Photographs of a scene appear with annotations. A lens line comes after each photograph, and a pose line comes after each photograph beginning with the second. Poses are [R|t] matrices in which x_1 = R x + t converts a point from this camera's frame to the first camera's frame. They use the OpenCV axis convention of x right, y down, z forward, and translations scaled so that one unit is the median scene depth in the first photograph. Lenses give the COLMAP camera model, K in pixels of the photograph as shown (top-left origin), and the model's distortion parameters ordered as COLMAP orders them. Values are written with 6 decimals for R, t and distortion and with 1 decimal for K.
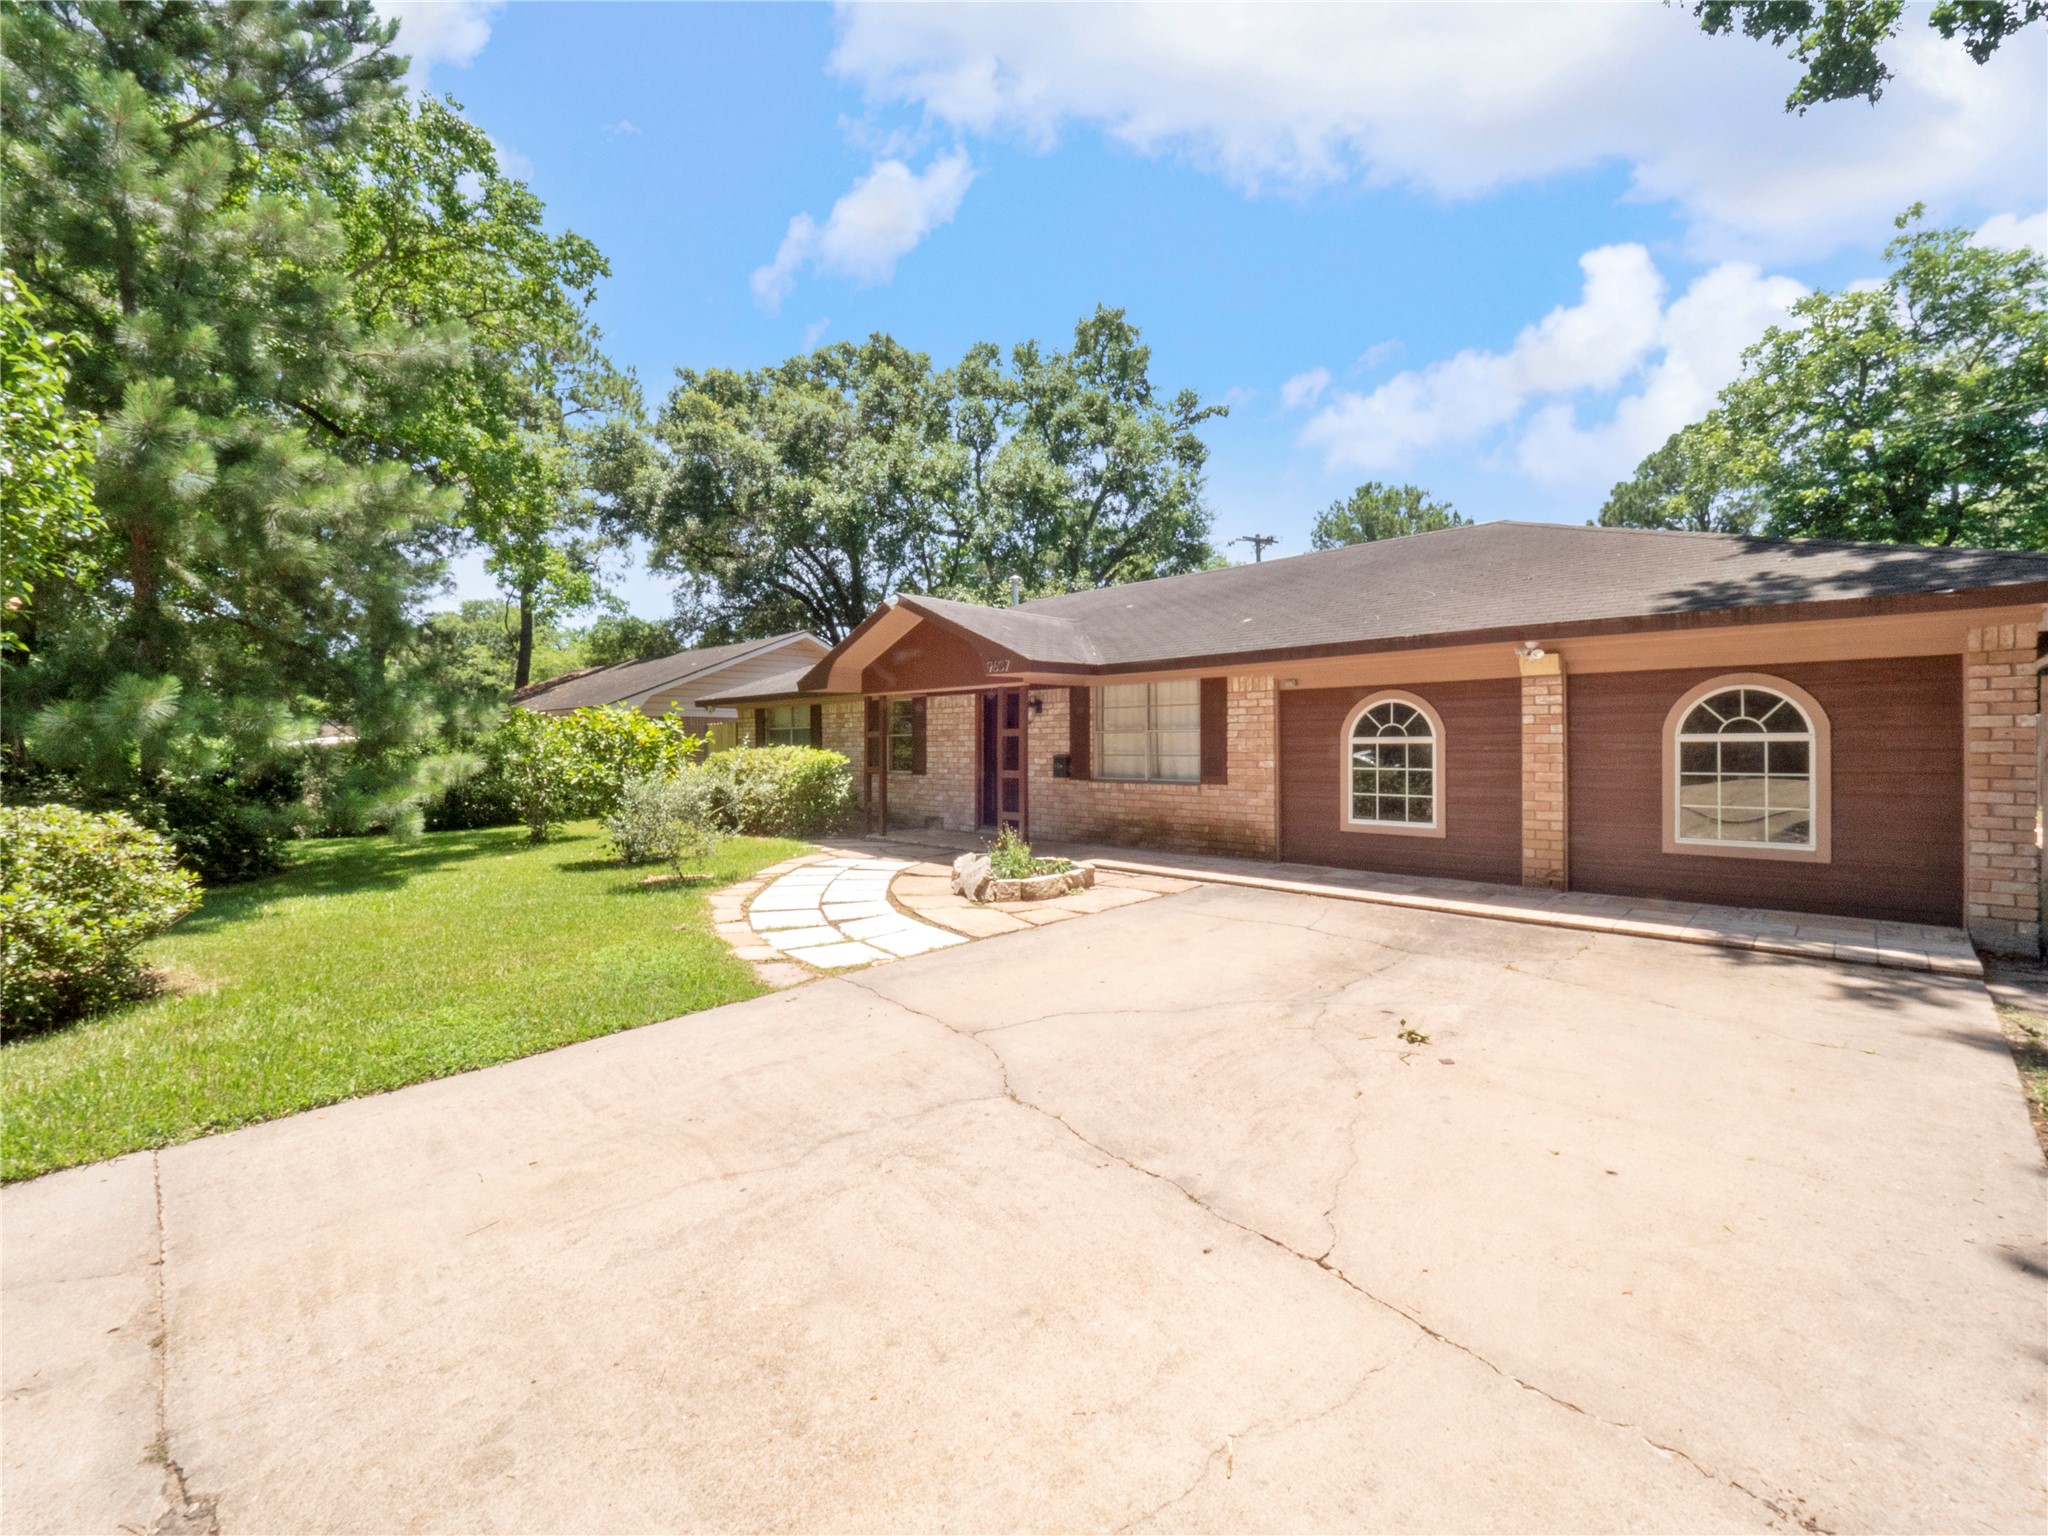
lens RADIAL K [[861.6, 0, 1021.4], [0, 861.6, 748.2], [0, 0, 1]] dist [0.014802, -0.015712]
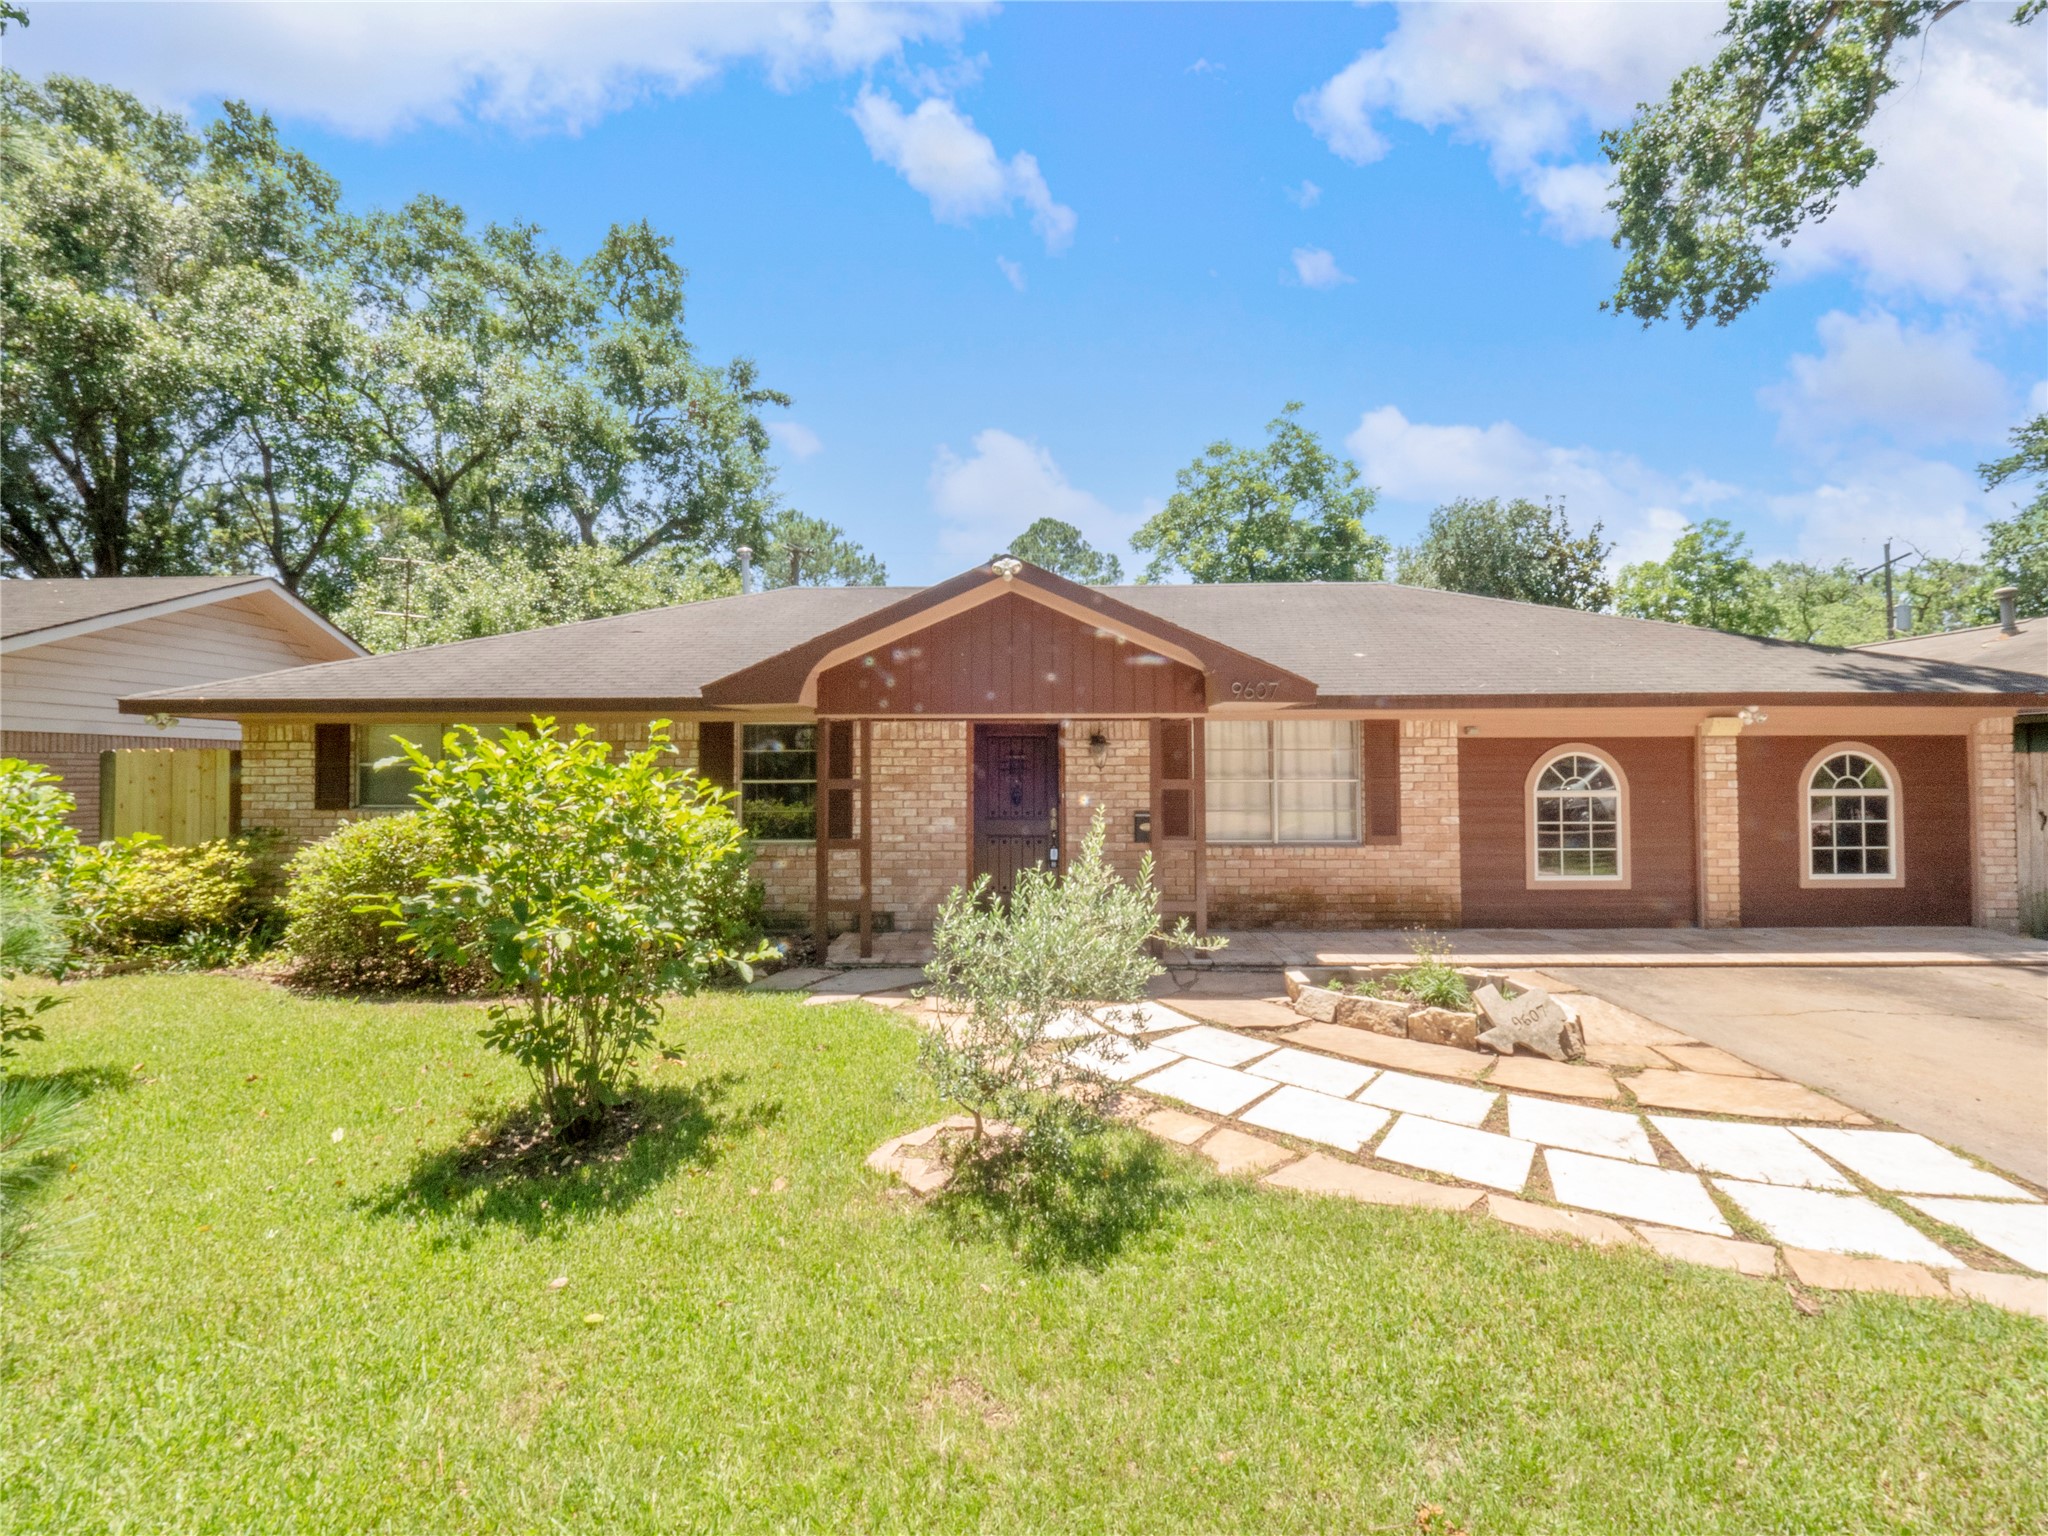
lens RADIAL K [[910.0, 0, 1029.7], [0, 910.0, 793.0], [0, 0, 1]] dist [0.023614, -0.018984]
pose [[0.719492, 0.007284, 0.694462, -0.762824], [0.002925, 0.999904, -0.013519, 0.002118], [-0.694494, 0.011758, 0.719402, 0.695681]]
